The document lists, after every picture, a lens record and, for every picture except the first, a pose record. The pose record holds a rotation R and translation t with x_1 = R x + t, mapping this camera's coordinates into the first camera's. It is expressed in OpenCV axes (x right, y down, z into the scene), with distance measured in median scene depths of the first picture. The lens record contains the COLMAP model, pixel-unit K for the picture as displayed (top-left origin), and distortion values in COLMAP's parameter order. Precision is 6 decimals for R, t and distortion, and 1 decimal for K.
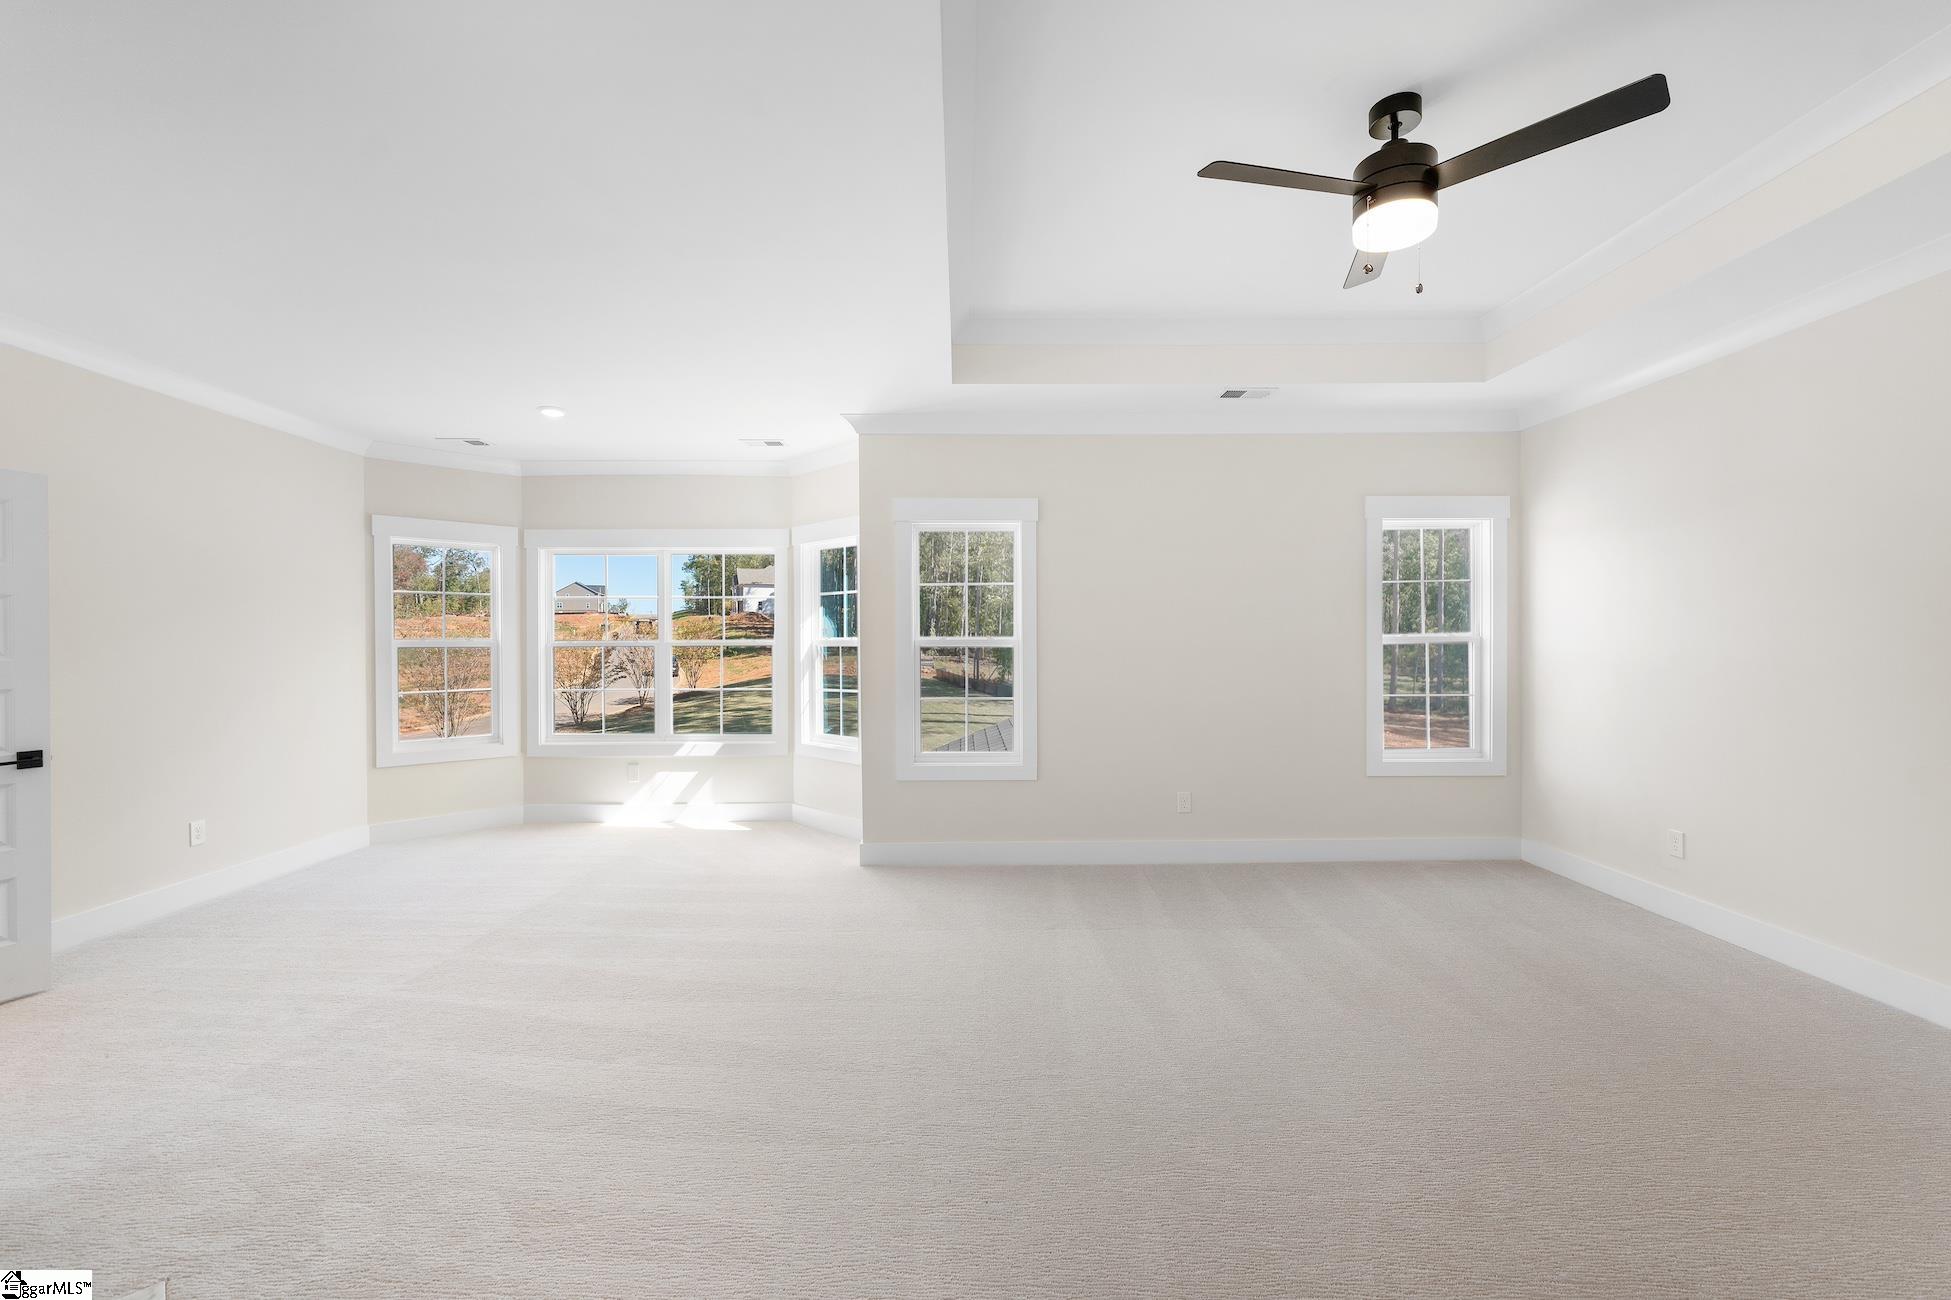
lens RADIAL K [[780.6, 0, 975.5], [0, 780.6, 650.0], [0, 0, 1]] dist [0.001120, 0.000118]
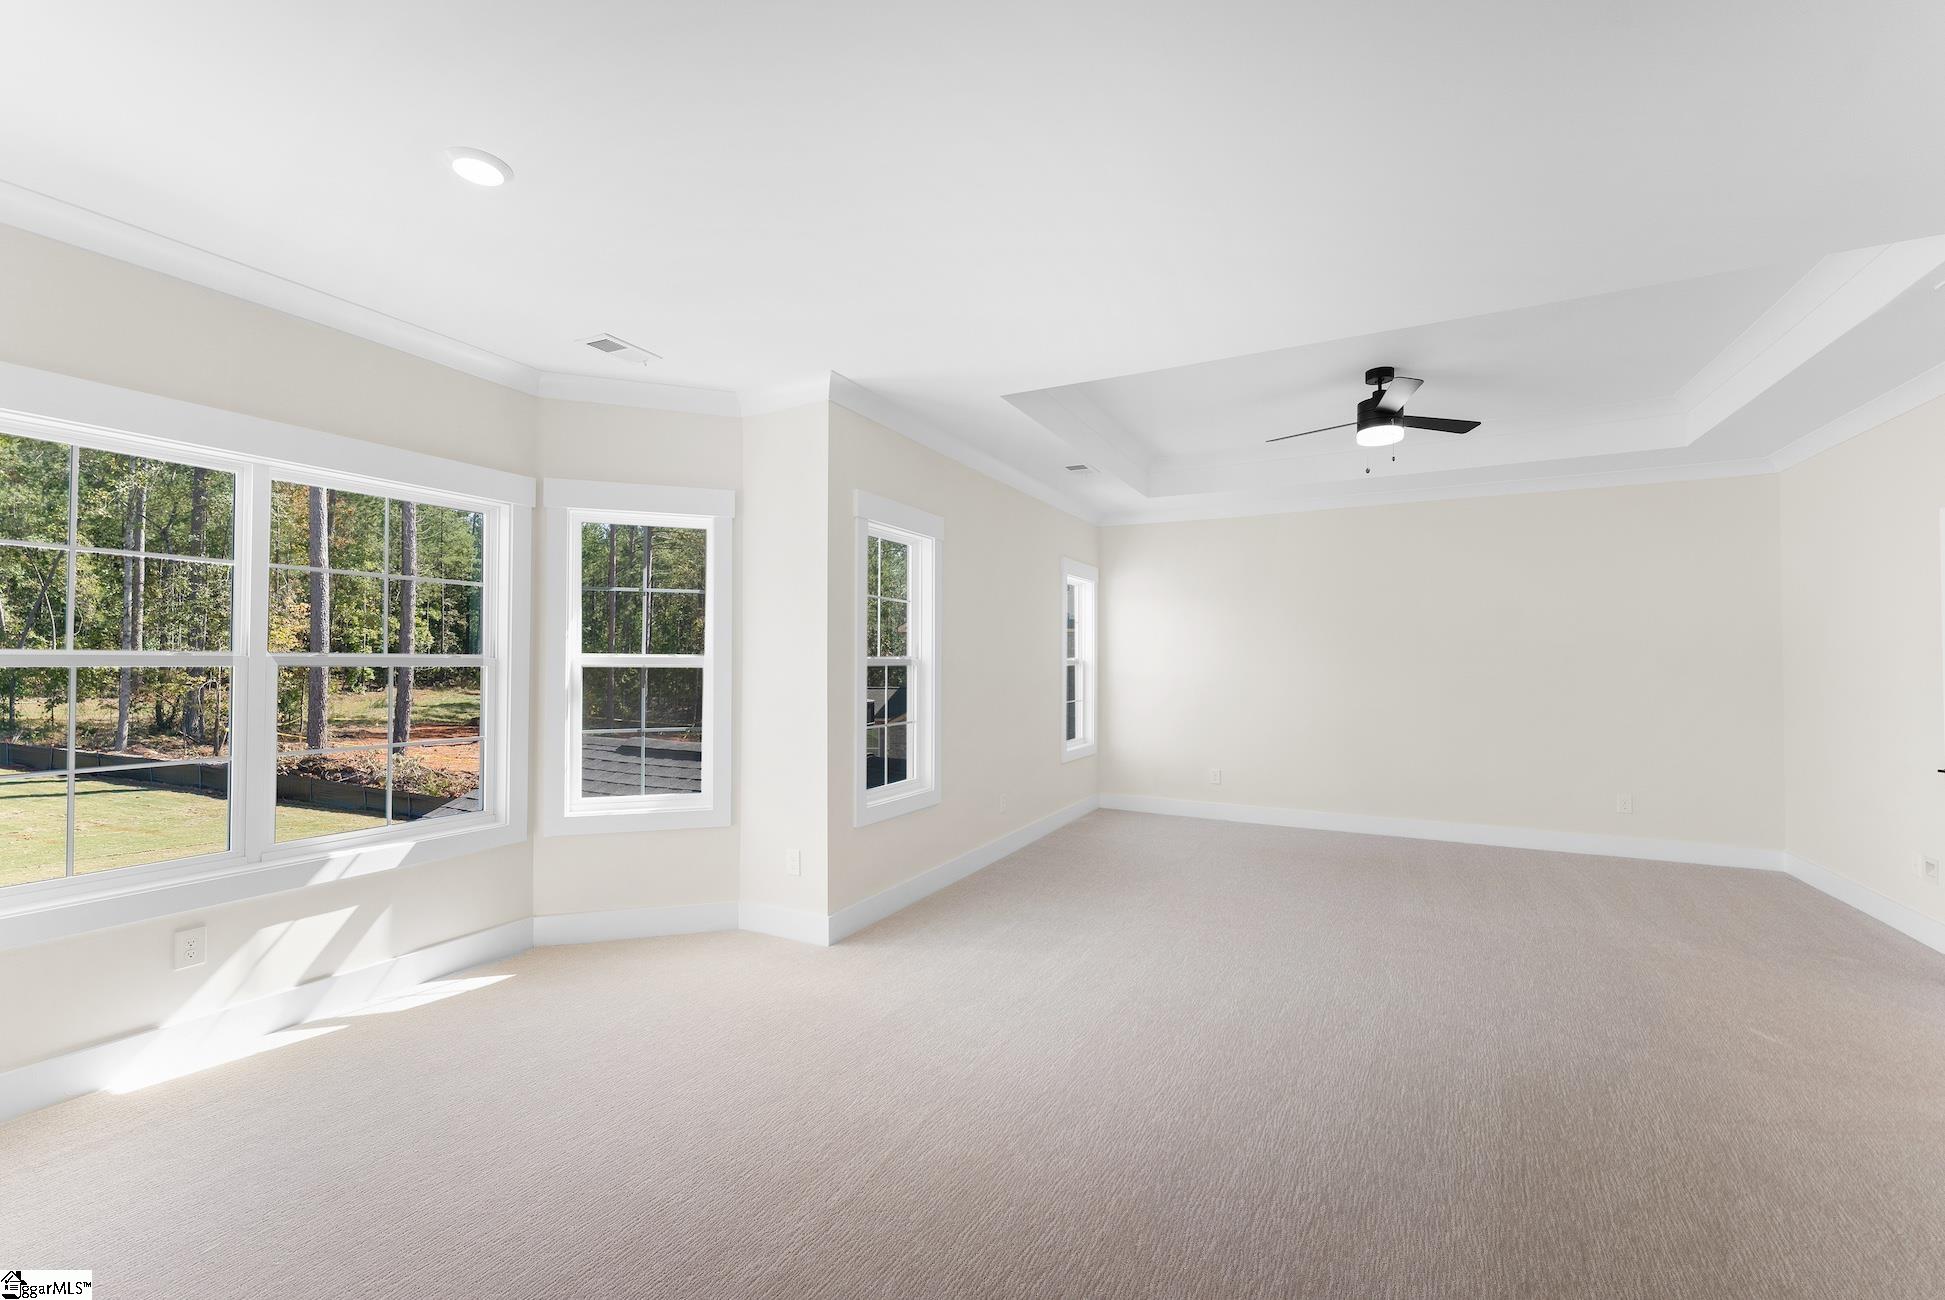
lens RADIAL K [[778.2, 0, 972.5], [0, 778.2, 650.0], [0, 0, 1]] dist [0.001120, 0.000118]
pose [[0.477493, 0.022763, 0.878341, -0.618779], [-0.001957, 0.999689, -0.024844, -0.002264], [-0.878633, 0.010144, 0.477389, 0.393059]]
